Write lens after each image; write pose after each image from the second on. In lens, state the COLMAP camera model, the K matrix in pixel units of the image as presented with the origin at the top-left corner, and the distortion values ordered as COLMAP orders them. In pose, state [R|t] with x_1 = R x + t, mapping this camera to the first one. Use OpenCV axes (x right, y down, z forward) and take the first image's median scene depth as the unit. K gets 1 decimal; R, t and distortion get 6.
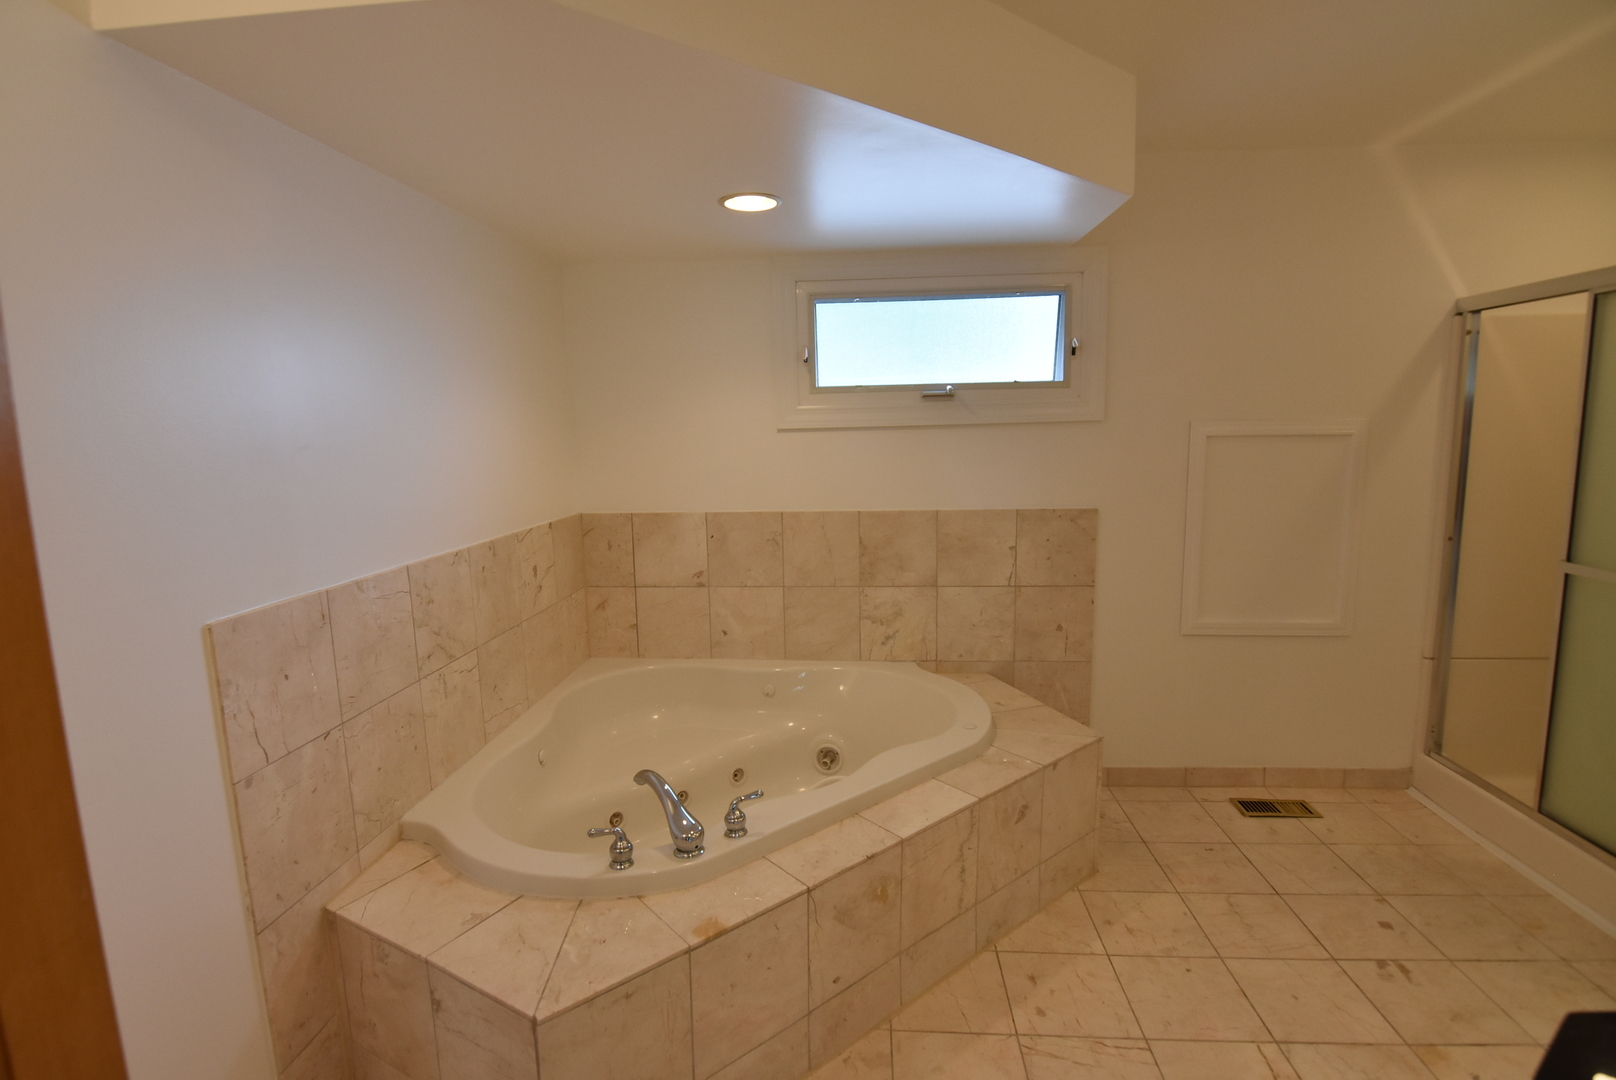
lens RADIAL K [[788.3, 0, 812.0], [0, 788.3, 535.4], [0, 0, 1]] dist [-0.007666, -0.009483]
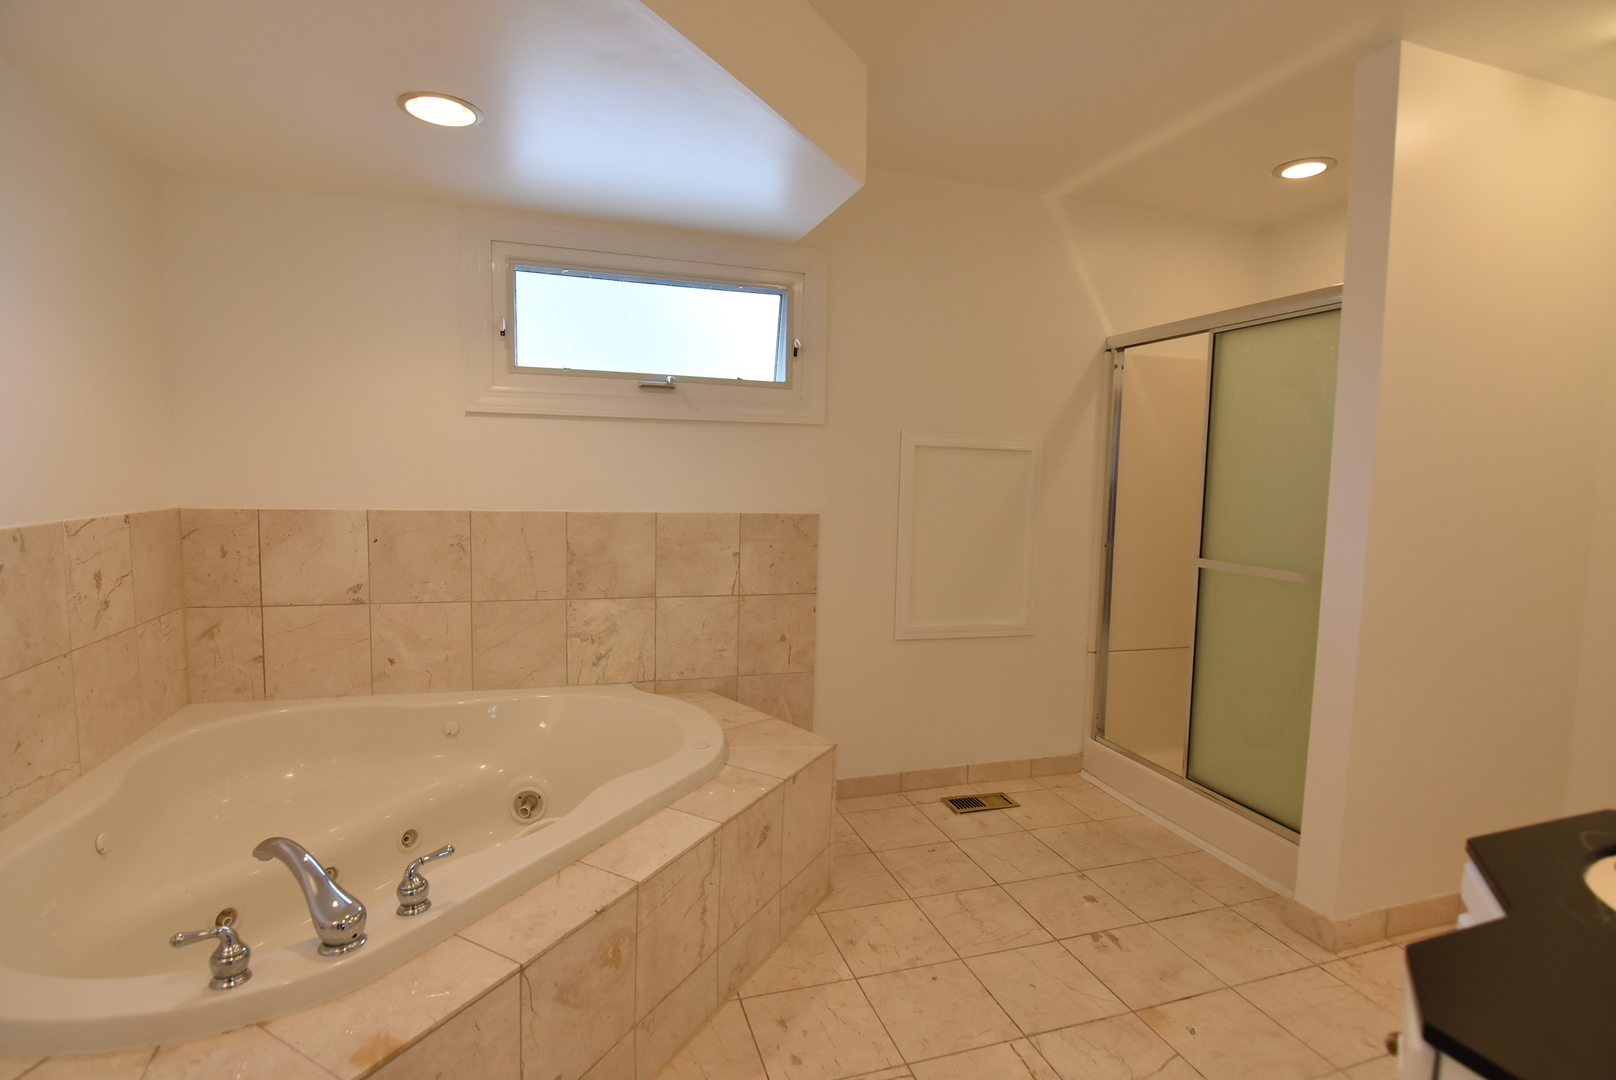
lens RADIAL K [[788.3, 0, 804.9], [0, 788.3, 535.0], [0, 0, 1]] dist [-0.007666, -0.009483]
pose [[0.927992, 0.007136, 0.372532, -0.021306], [0.012500, 0.998657, -0.050270, 0.045228], [-0.372391, 0.051307, 0.926657, 0.106251]]
